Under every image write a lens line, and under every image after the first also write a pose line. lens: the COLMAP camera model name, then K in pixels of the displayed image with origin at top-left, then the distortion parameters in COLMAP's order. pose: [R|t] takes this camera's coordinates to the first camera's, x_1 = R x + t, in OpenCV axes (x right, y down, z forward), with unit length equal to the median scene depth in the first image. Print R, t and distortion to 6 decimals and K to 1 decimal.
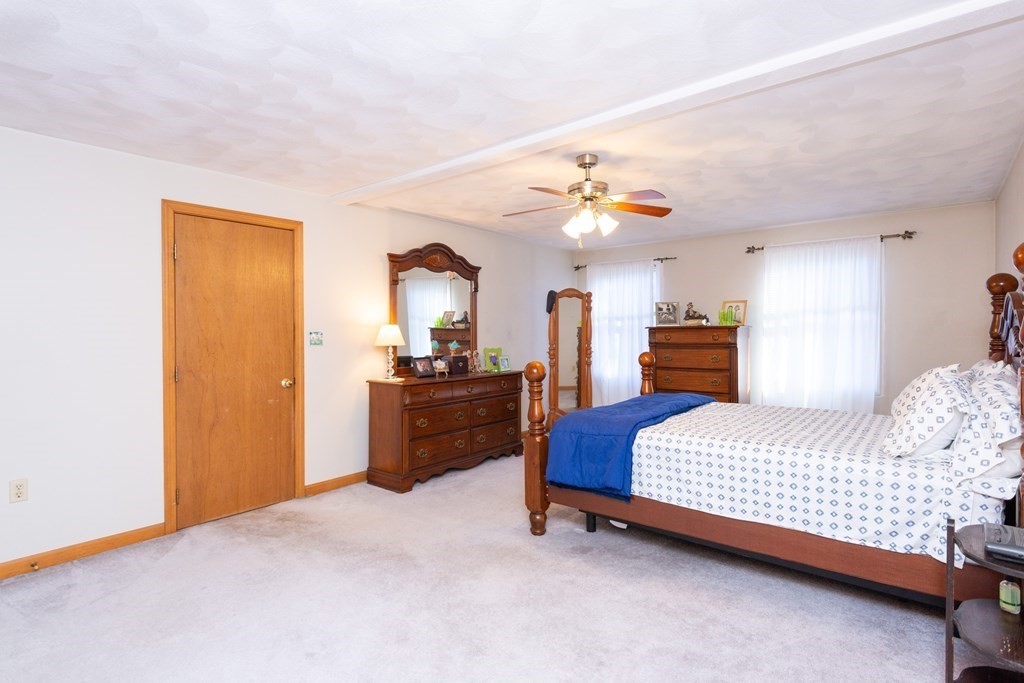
lens RADIAL K [[511.4, 0, 514.6], [0, 511.4, 341.7], [0, 0, 1]] dist [-0.004615, -0.000091]
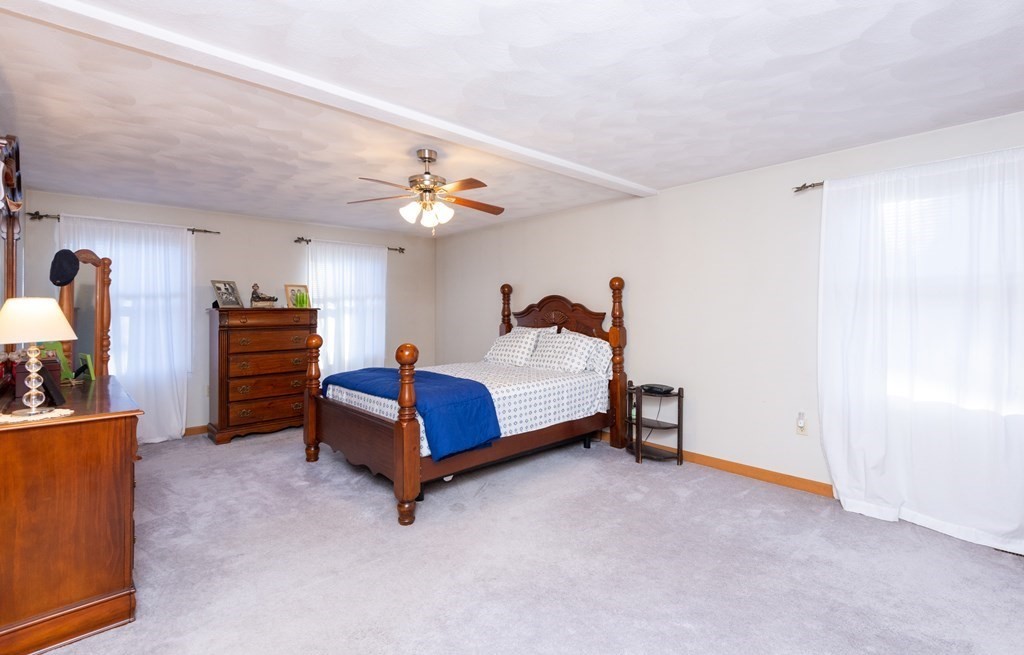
lens RADIAL K [[475.2, 0, 511.8], [0, 475.2, 319.4], [0, 0, 1]] dist [0.003481, 0.000375]
pose [[0.131803, -0.013026, 0.991190, -0.512356], [0.021673, 0.999713, 0.010256, -0.008258], [-0.991039, 0.020130, 0.132048, 0.424724]]
